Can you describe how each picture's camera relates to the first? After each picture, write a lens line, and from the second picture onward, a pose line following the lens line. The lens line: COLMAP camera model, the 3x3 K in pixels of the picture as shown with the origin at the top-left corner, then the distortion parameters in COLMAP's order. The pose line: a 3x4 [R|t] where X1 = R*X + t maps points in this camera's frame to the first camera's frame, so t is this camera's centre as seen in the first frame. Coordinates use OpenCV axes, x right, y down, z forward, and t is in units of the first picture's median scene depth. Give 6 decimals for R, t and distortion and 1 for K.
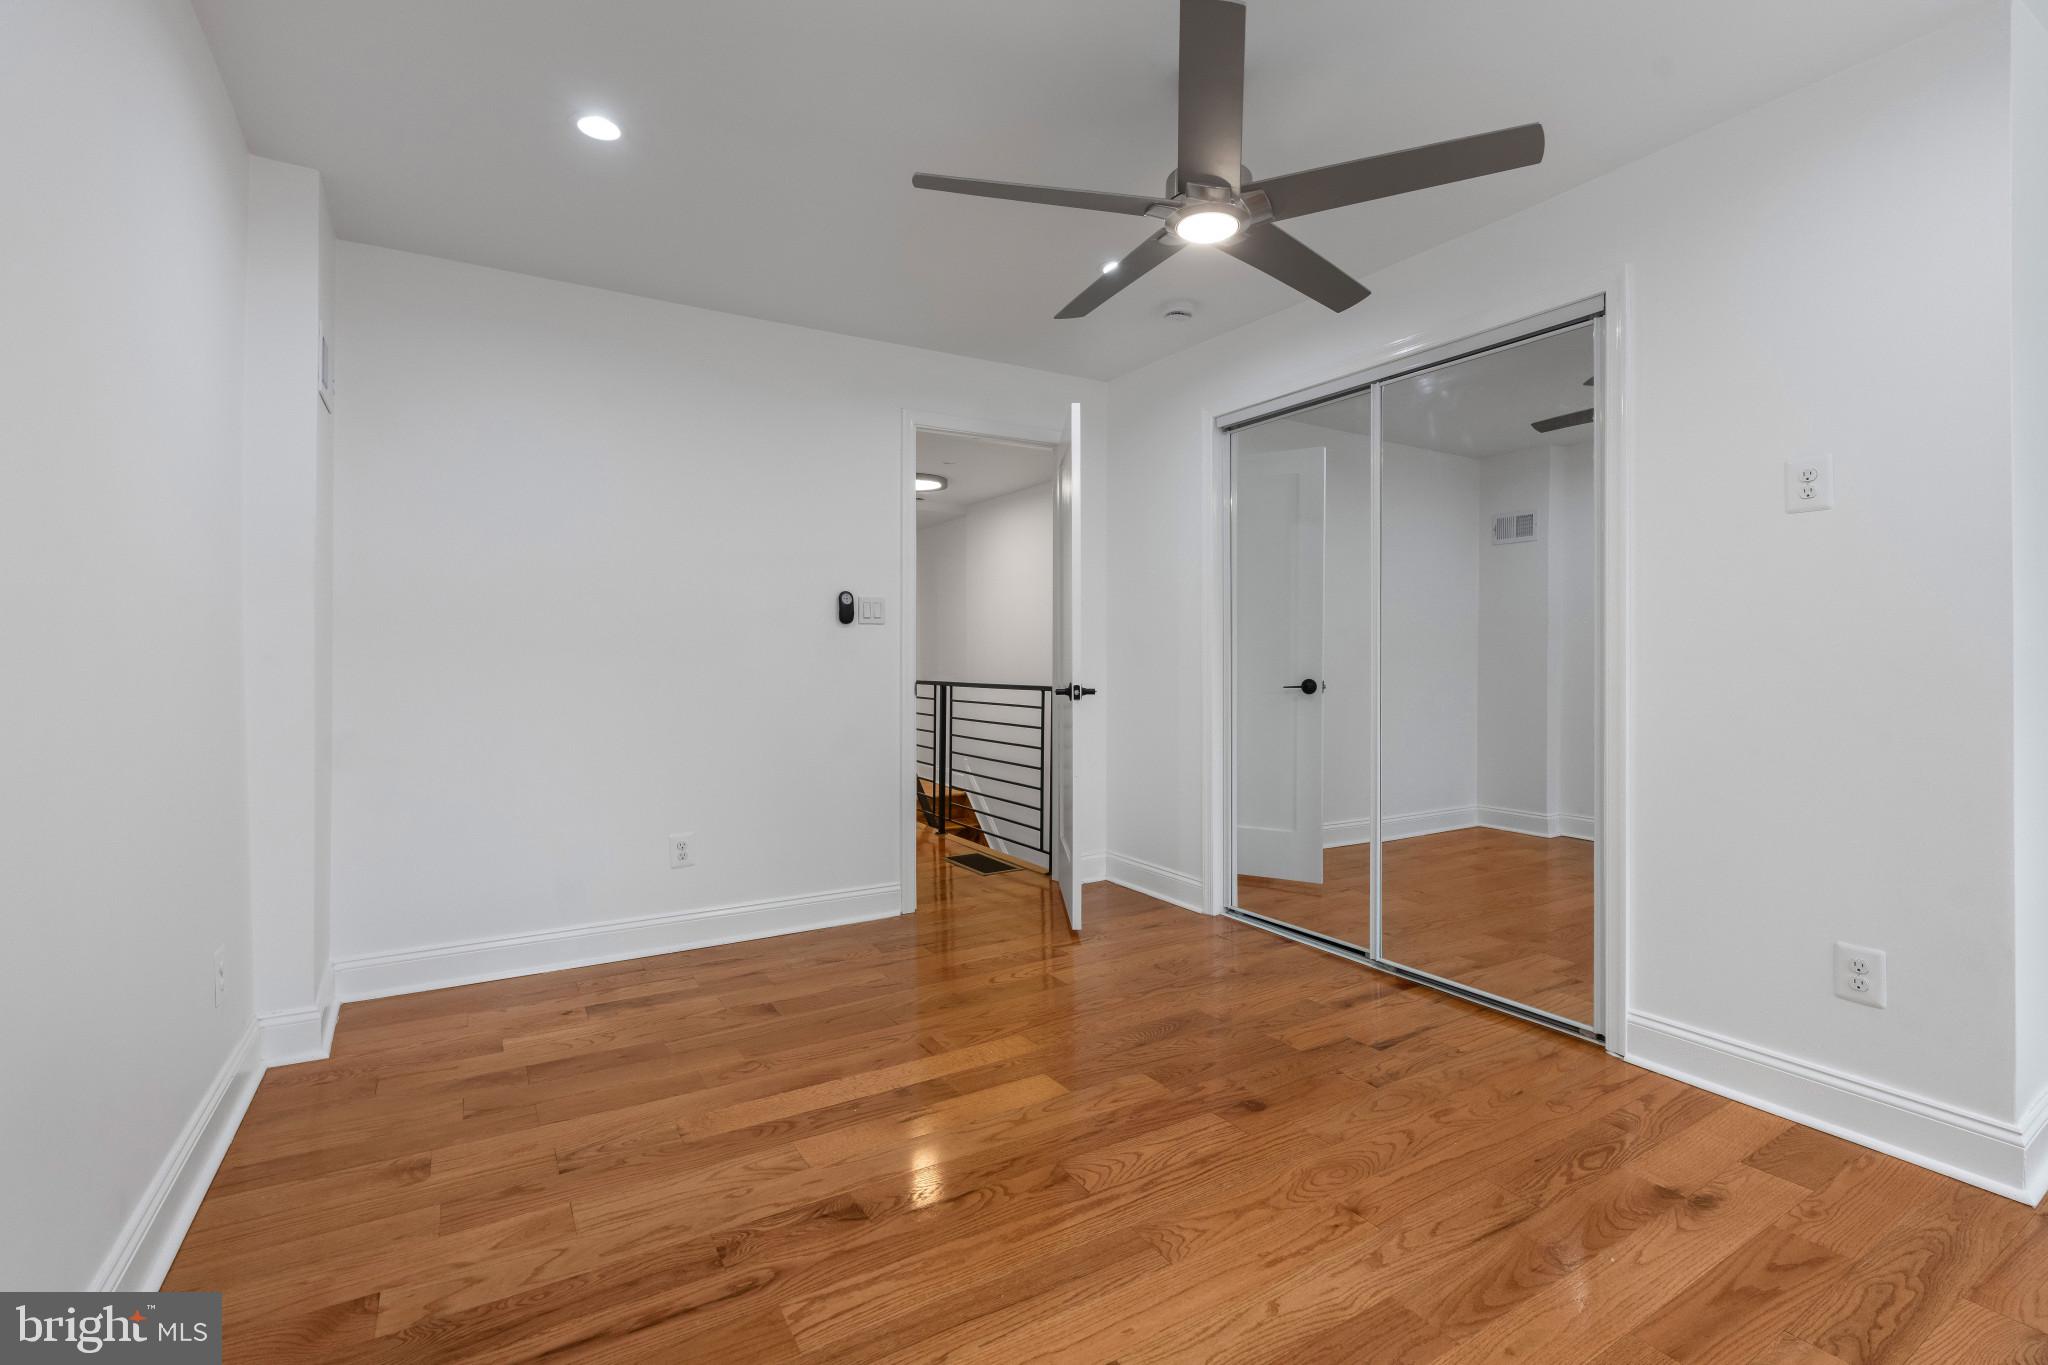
lens RADIAL K [[919.9, 0, 1031.8], [0, 919.9, 653.4], [0, 0, 1]] dist [0.000057, 0.000277]
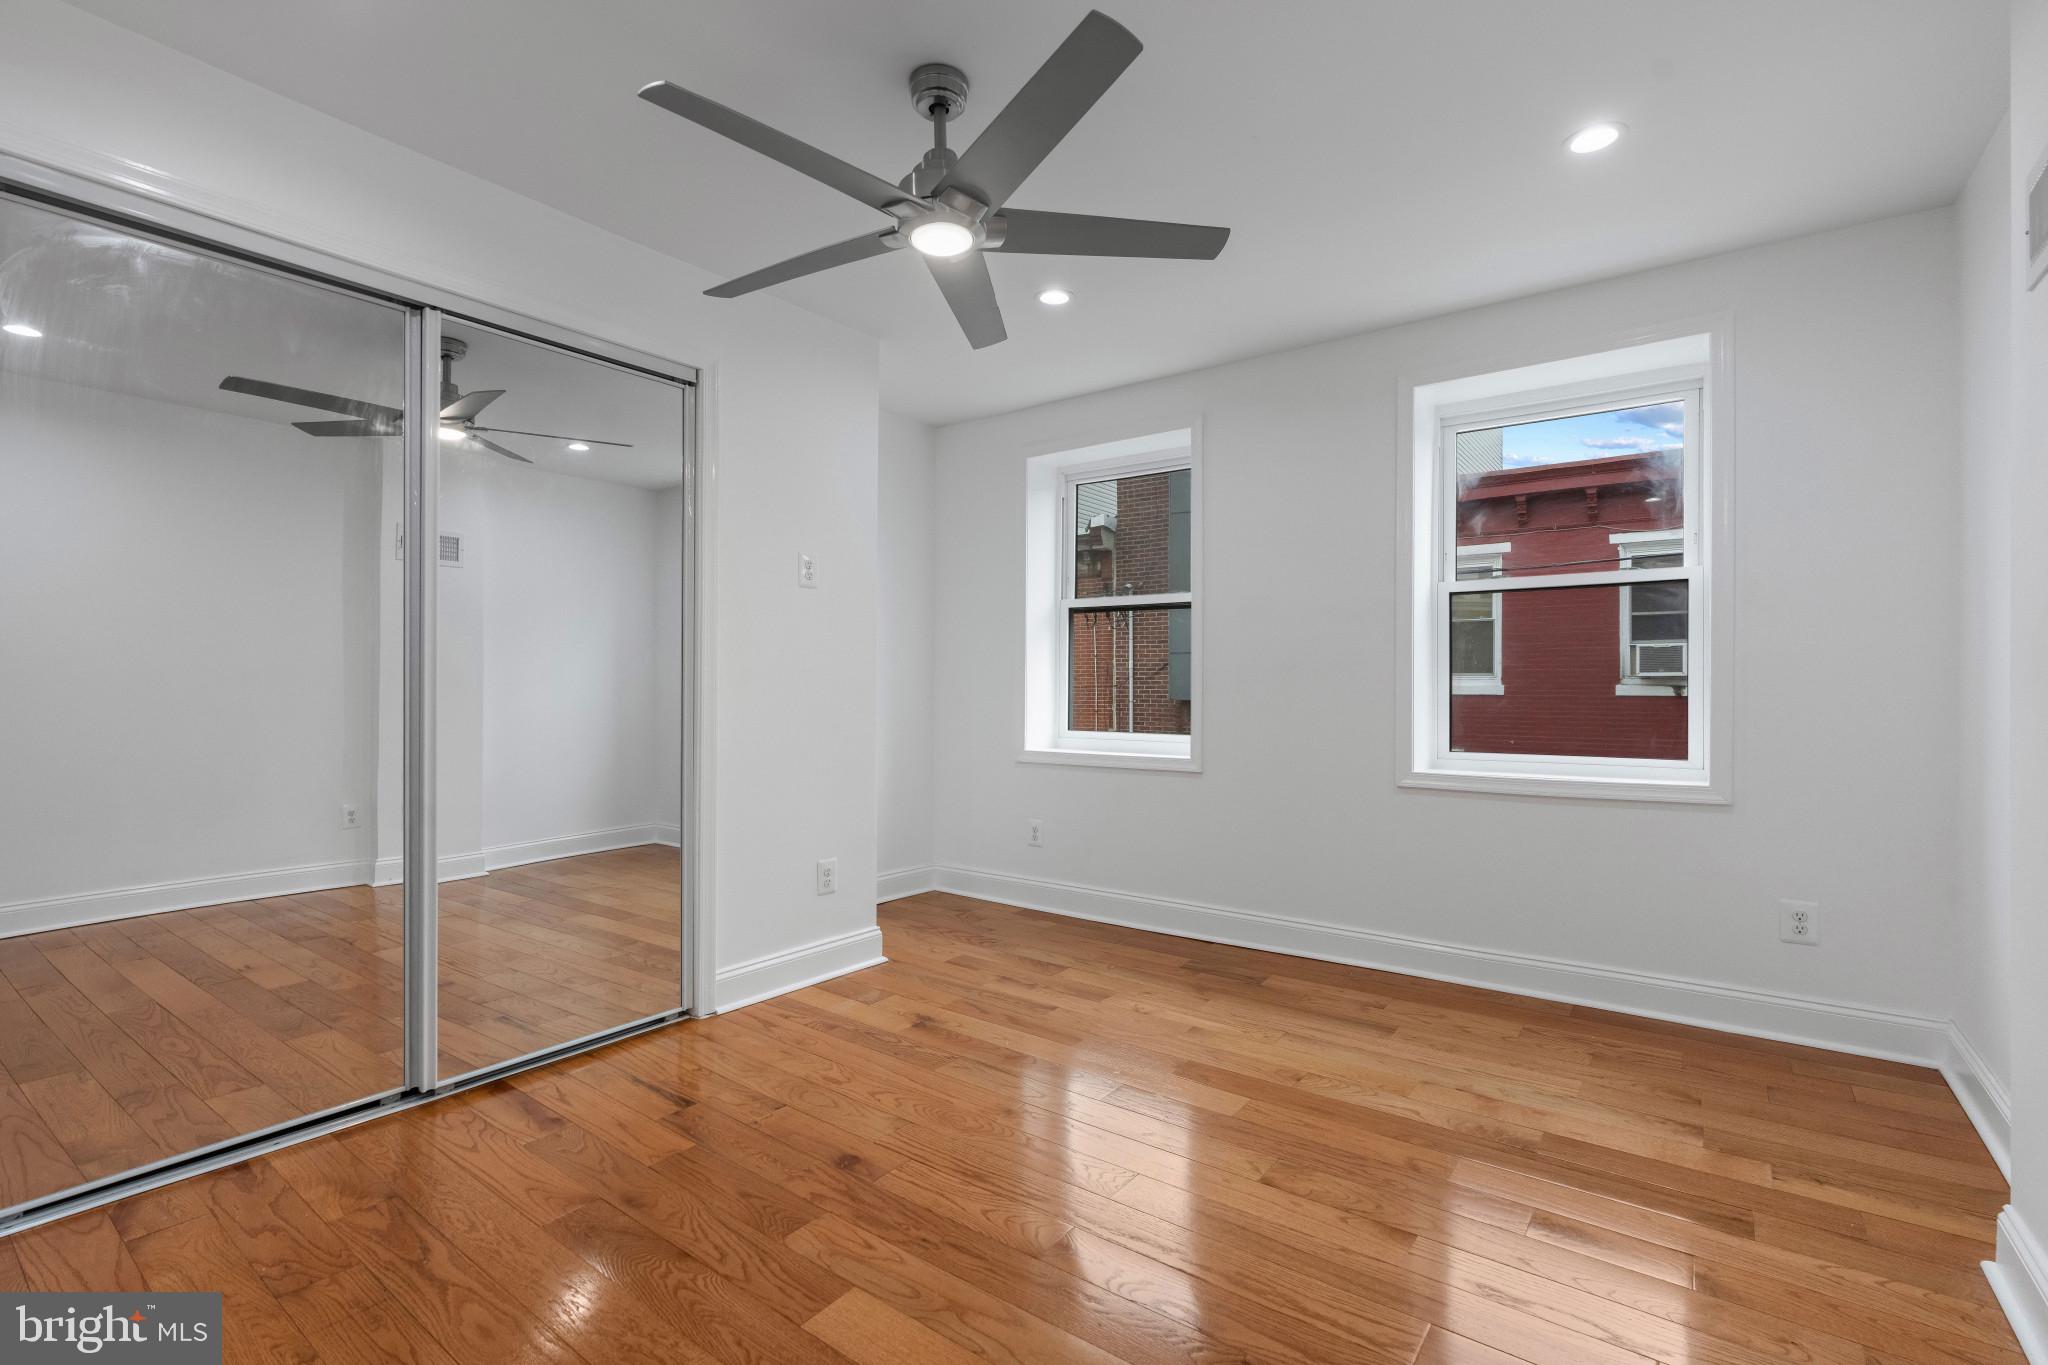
lens RADIAL K [[918.9, 0, 1017.4], [0, 918.9, 684.7], [0, 0, 1]] dist [-0.000839, 0.001008]
pose [[-0.360217, 0.000788, 0.932868, -0.717455], [-0.005915, 0.999978, -0.003129, 0.010620], [-0.932850, -0.006645, -0.360204, 1.224185]]
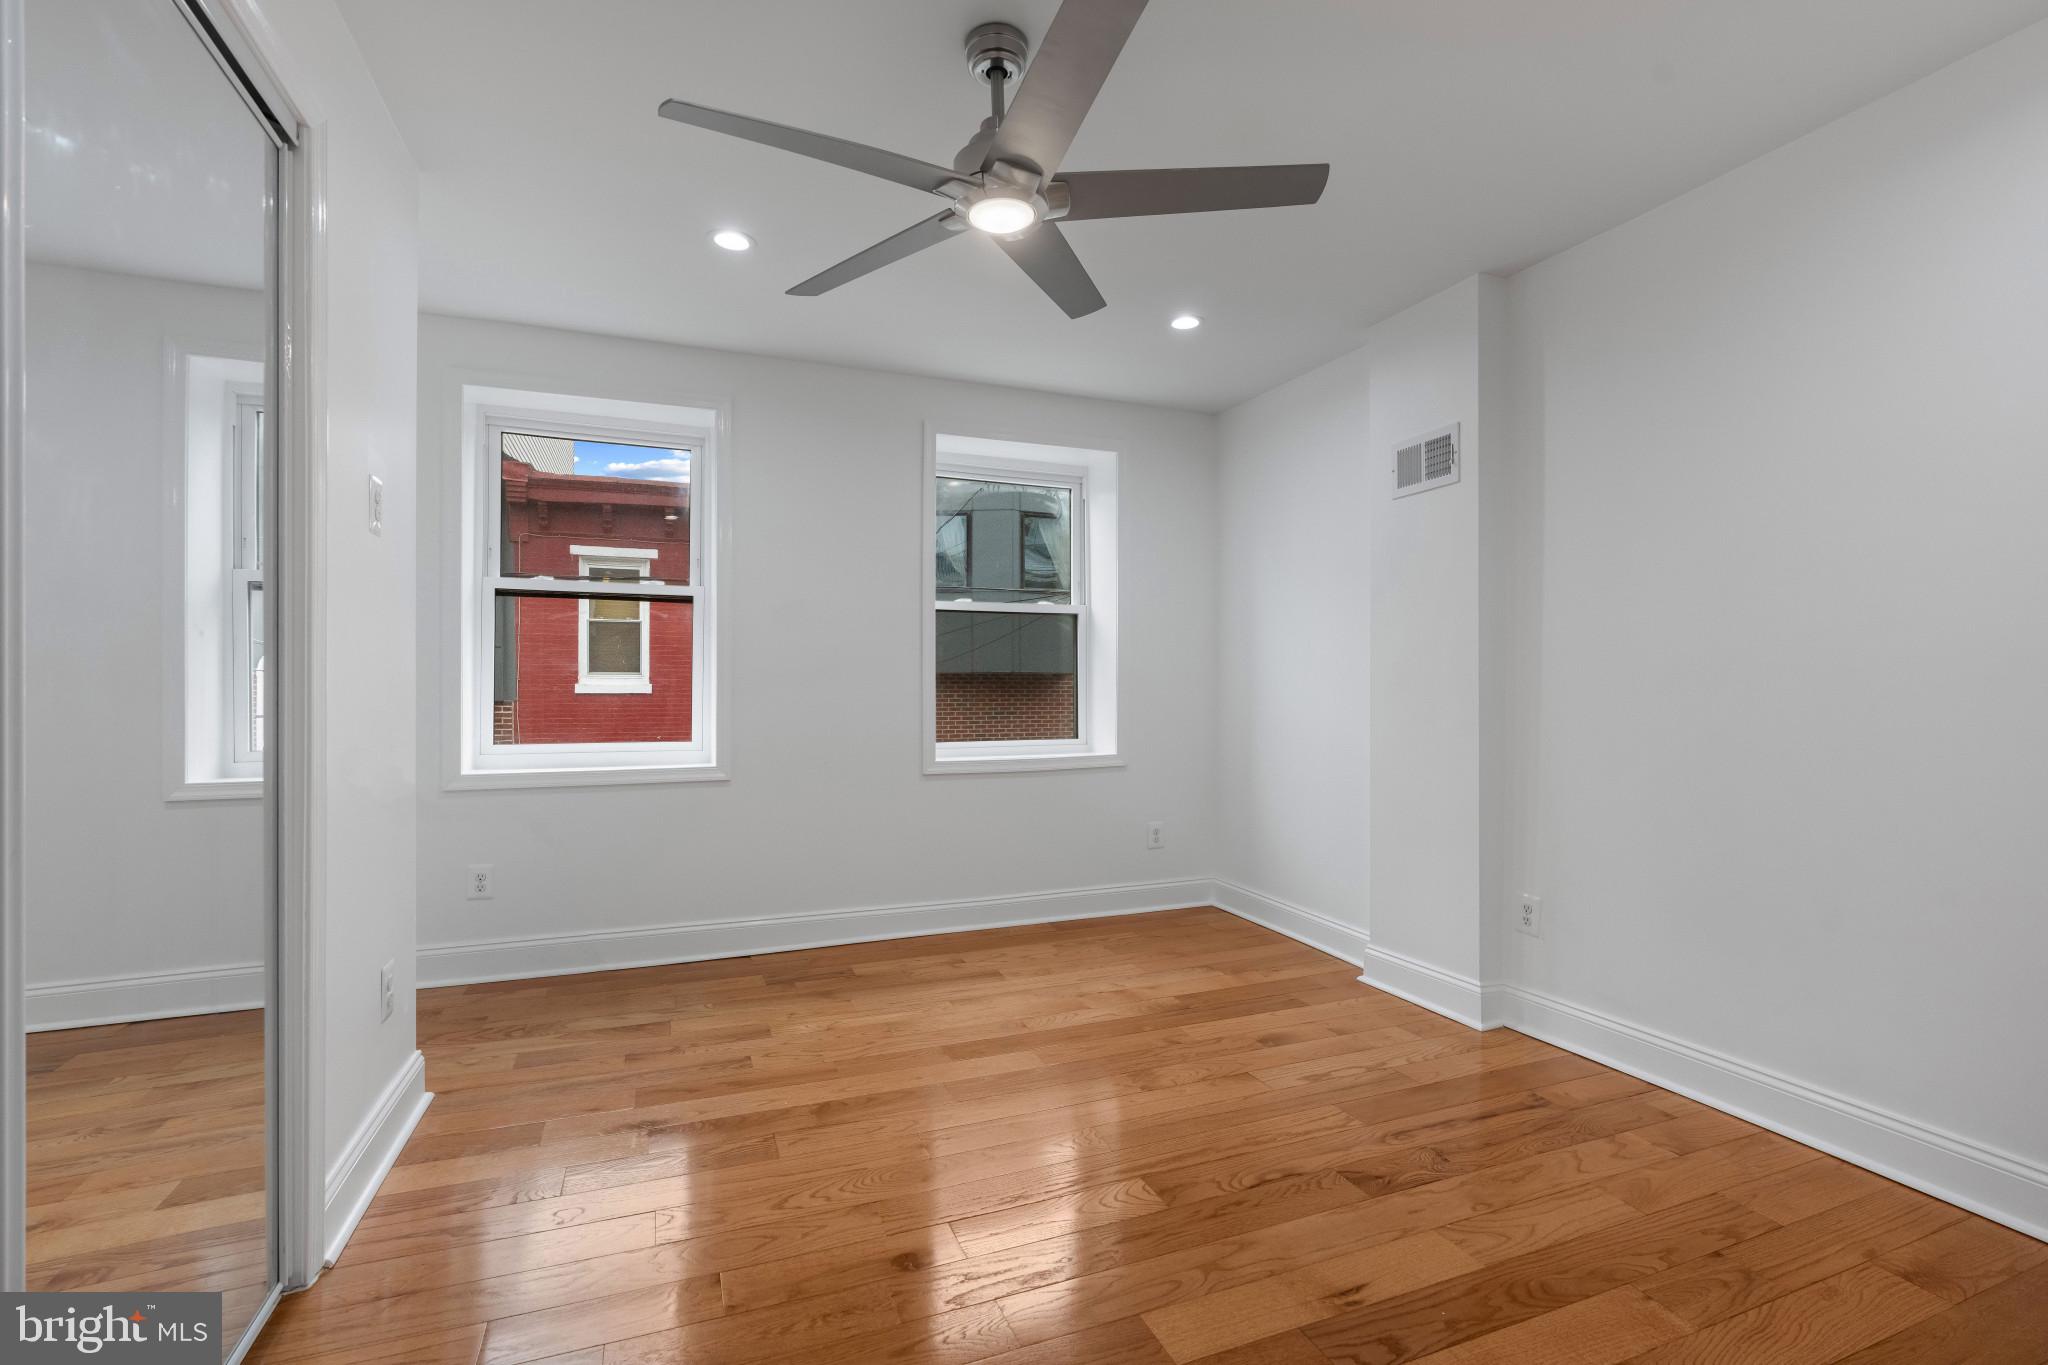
lens RADIAL K [[918.9, 0, 1017.4], [0, 918.9, 684.7], [0, 0, 1]] dist [-0.000839, 0.001008]
pose [[-0.984265, -0.002743, 0.176677, 0.013672], [-0.003950, 0.999971, -0.006481, 0.006636], [-0.176654, -0.007077, -0.984248, 1.823537]]
